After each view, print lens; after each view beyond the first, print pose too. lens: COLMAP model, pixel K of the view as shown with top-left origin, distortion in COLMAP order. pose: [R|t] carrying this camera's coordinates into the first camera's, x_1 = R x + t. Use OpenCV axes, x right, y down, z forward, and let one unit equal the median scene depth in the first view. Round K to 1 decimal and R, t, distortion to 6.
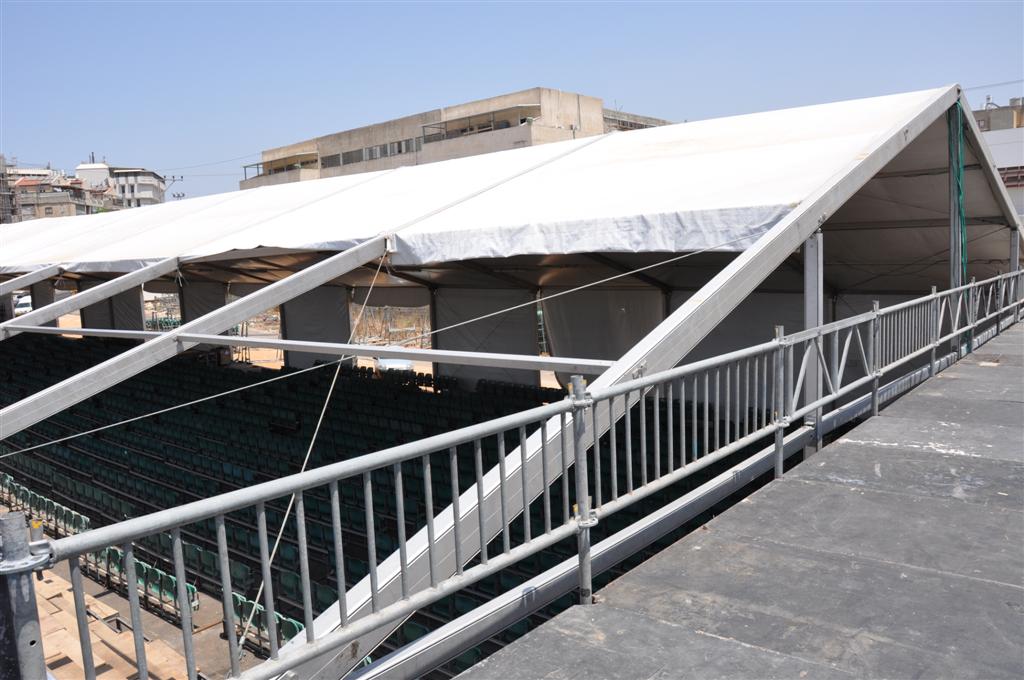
lens RADIAL K [[813.1, 0, 511.9], [0, 813.1, 344.4], [0, 0, 1]] dist [-0.153730, 0.108082]
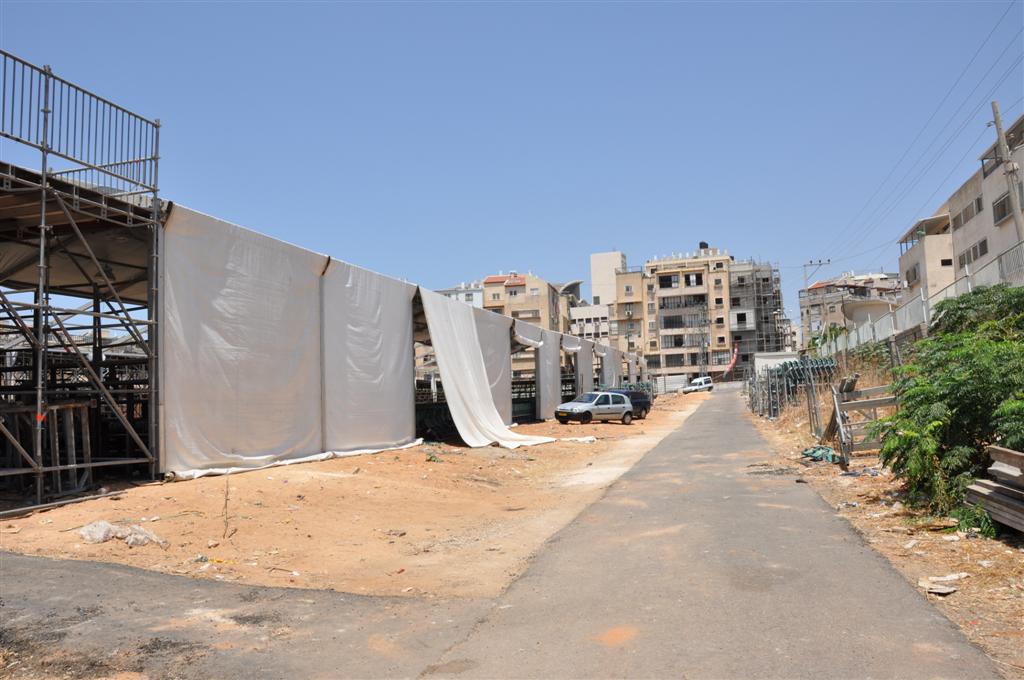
lens RADIAL K [[813.1, 0, 506.6], [0, 813.1, 342.1], [0, 0, 1]] dist [-0.153730, 0.108082]
pose [[0.437431, -0.043680, -0.898191, 1.393652], [-0.086581, 0.992133, -0.090415, 0.086002], [0.895074, 0.117317, 0.430208, 0.939289]]
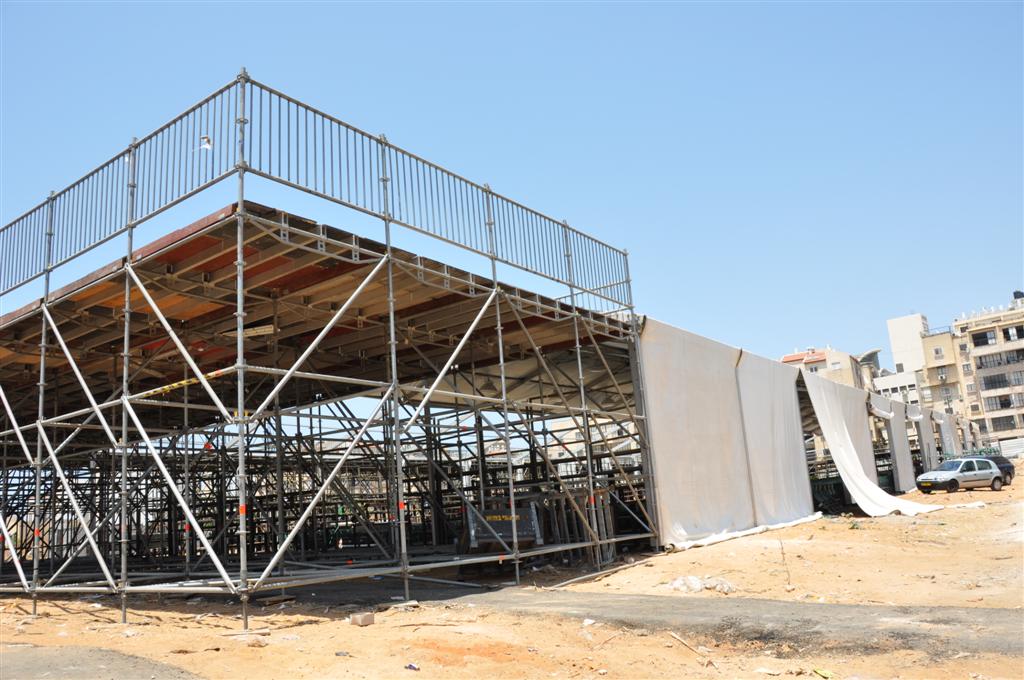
lens RADIAL K [[813.1, 0, 503.2], [0, 813.1, 341.1], [0, 0, 1]] dist [-0.153730, 0.108082]
pose [[0.099422, -0.179258, -0.978766, 1.451669], [-0.035970, 0.982349, -0.183568, 0.111517], [0.994395, 0.053457, 0.091219, 0.752702]]
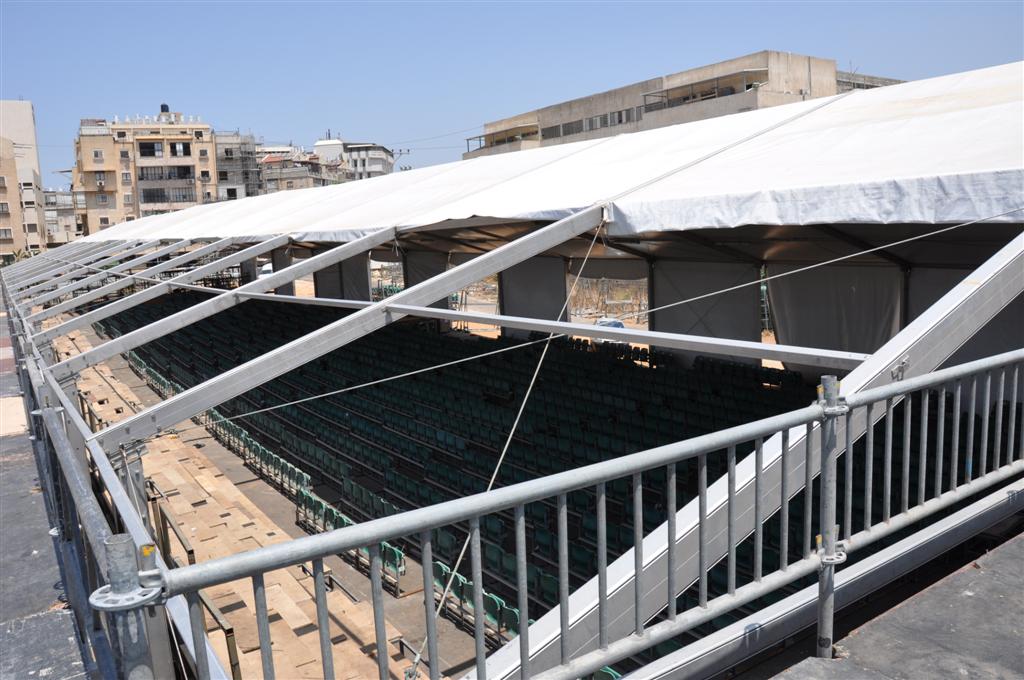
lens RADIAL K [[813.1, 0, 506.8], [0, 813.1, 345.3], [0, 0, 1]] dist [-0.153730, 0.108082]
pose [[0.962978, 0.035450, -0.267240, -0.003206], [-0.025807, 0.998886, 0.039510, -0.002577], [0.268343, -0.031151, 0.962820, 0.029647]]
